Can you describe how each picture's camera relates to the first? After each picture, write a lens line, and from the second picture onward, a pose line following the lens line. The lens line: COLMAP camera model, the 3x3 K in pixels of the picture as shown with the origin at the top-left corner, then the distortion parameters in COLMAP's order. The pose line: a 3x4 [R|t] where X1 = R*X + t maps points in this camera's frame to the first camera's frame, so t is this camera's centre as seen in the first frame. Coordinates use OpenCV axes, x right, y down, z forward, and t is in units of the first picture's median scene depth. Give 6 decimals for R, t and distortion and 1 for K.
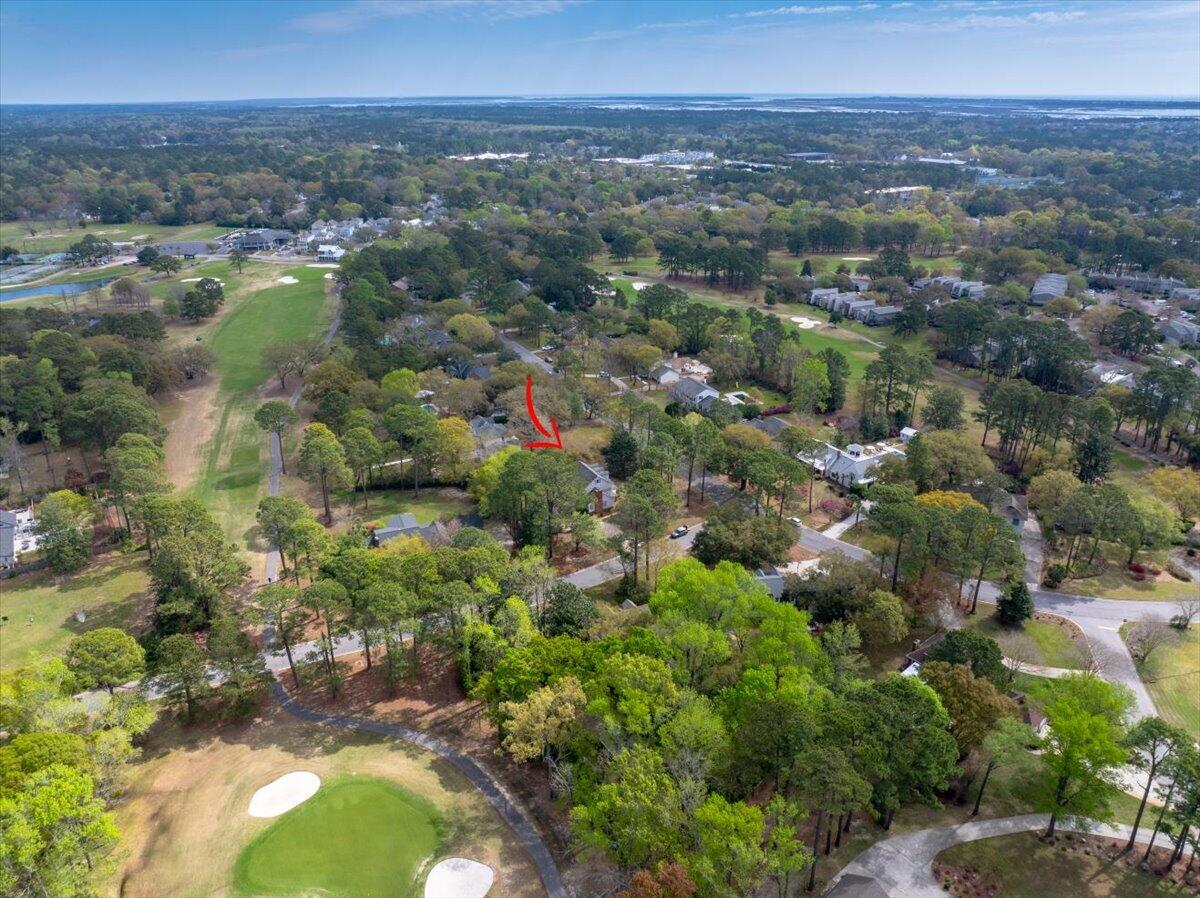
lens RADIAL K [[858.6, 0, 601.7], [0, 858.6, 435.3], [0, 0, 1]] dist [-0.032683, 0.002815]
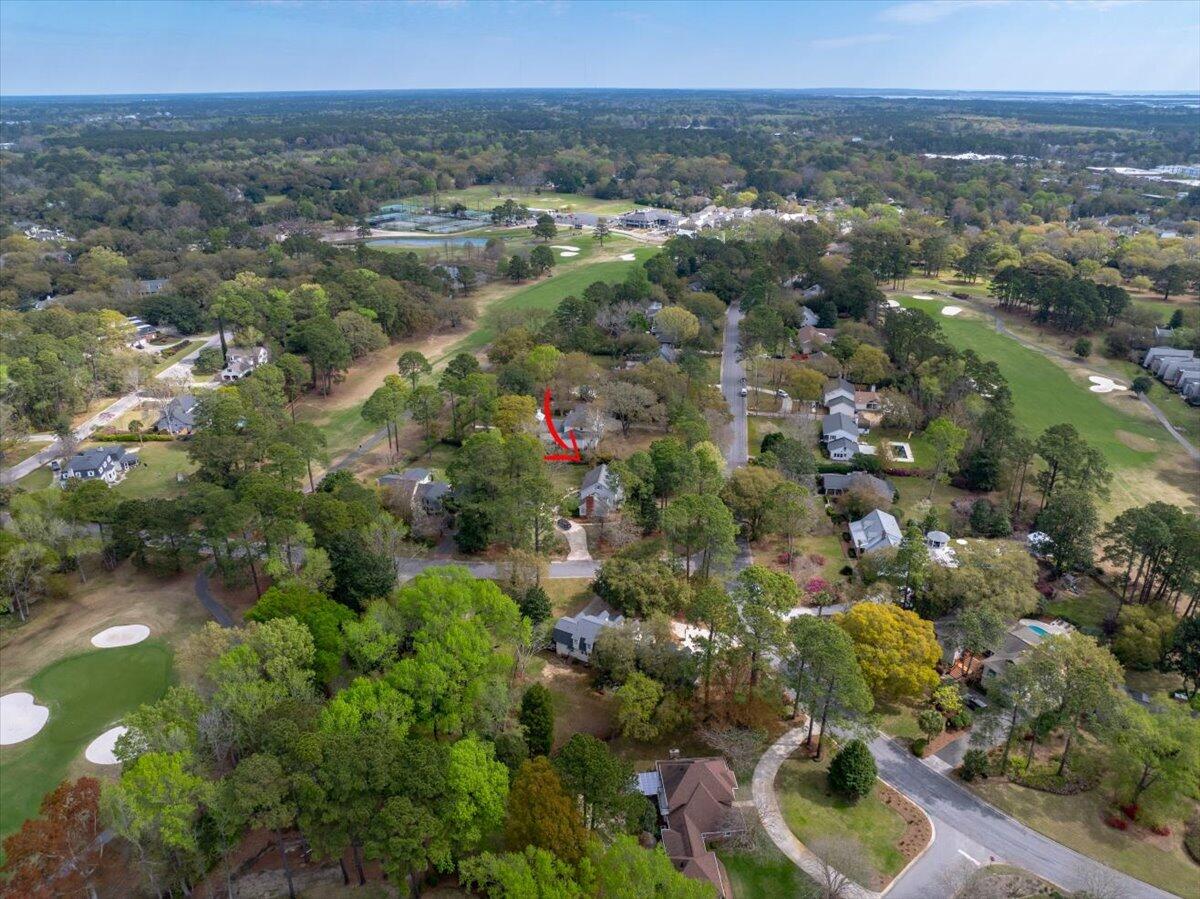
lens RADIAL K [[858.6, 0, 601.7], [0, 858.6, 435.8], [0, 0, 1]] dist [-0.032683, 0.002815]
pose [[0.815602, 0.224800, -0.533158, 0.291430], [-0.219707, 0.972751, 0.074052, -0.043311], [0.535277, 0.056742, 0.842768, 0.104340]]
